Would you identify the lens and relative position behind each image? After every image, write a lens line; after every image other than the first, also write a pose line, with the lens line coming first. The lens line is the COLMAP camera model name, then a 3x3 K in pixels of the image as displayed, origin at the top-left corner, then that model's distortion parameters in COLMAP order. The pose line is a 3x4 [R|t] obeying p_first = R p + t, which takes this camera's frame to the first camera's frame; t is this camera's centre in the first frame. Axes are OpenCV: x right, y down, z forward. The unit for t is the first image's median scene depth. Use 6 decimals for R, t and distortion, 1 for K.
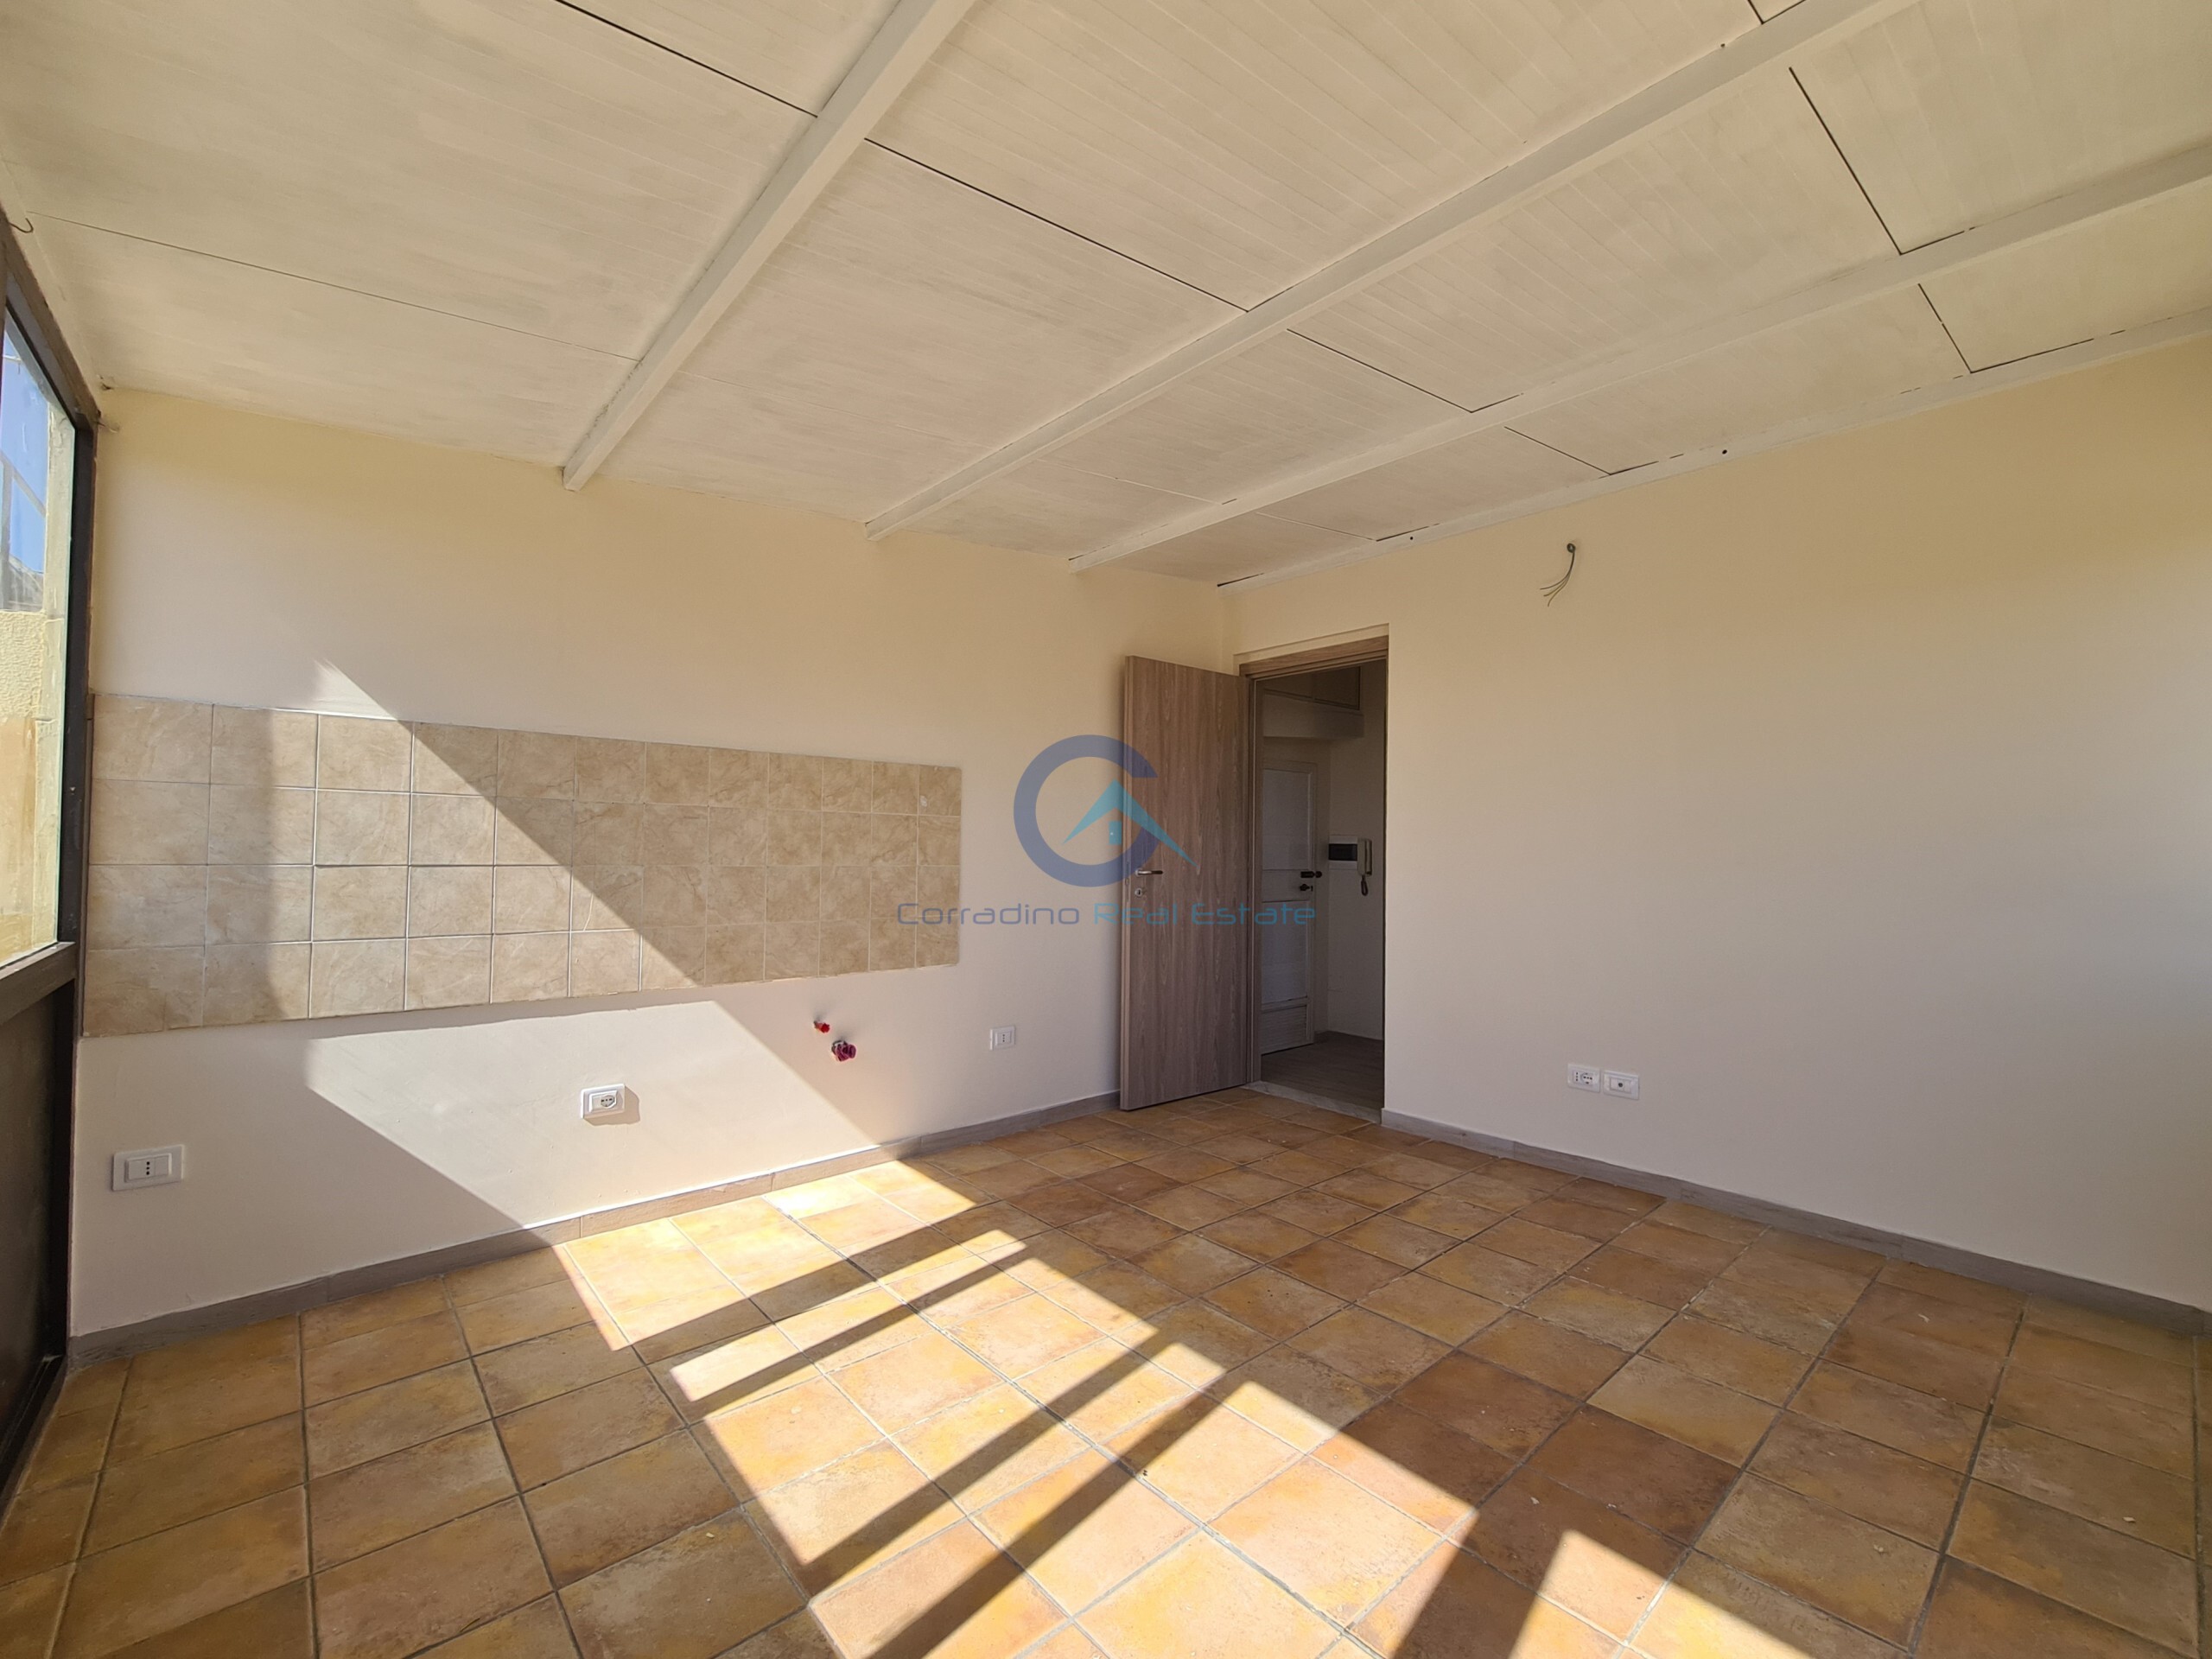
lens RADIAL K [[902.3, 0, 1118.5], [0, 902.3, 832.1], [0, 0, 1]] dist [-0.004184, -0.000389]
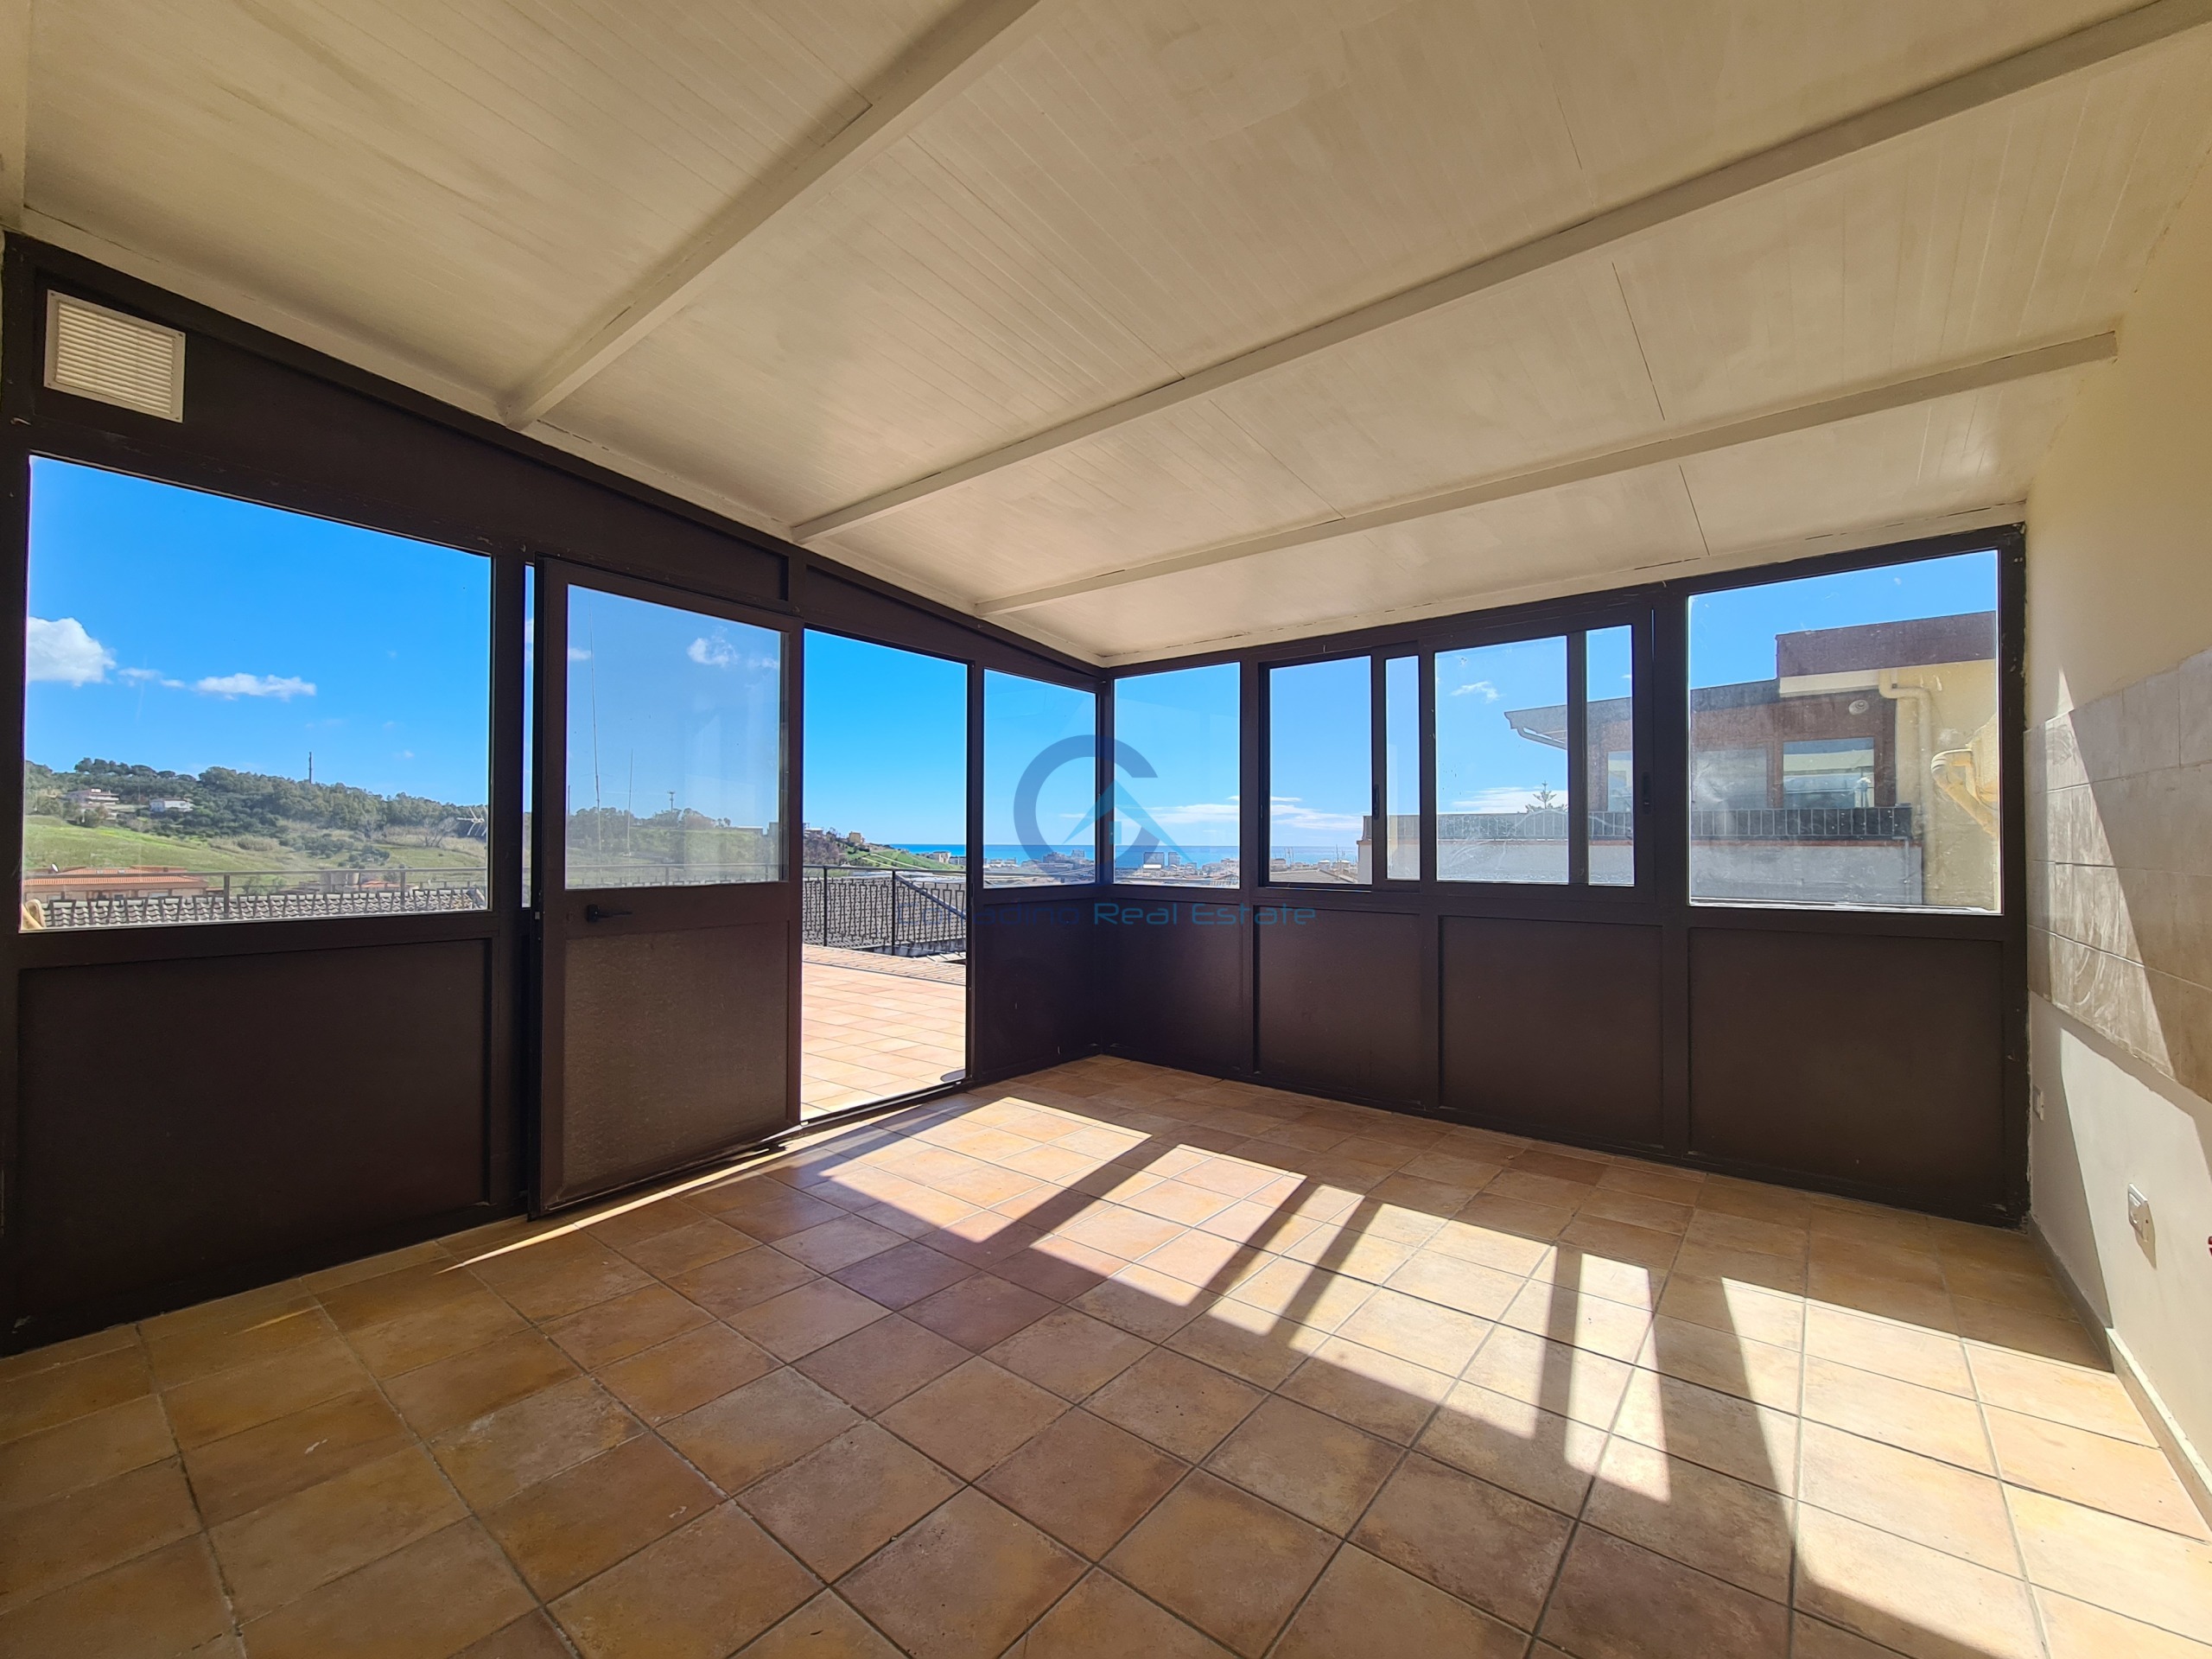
lens RADIAL K [[902.3, 0, 1118.5], [0, 902.3, 832.1], [0, 0, 1]] dist [-0.004184, -0.000389]
pose [[-0.982916, -0.019118, -0.183056, 0.405168], [-0.013248, 0.999360, -0.033237, 0.052344], [0.183575, -0.030244, -0.982540, 1.932083]]
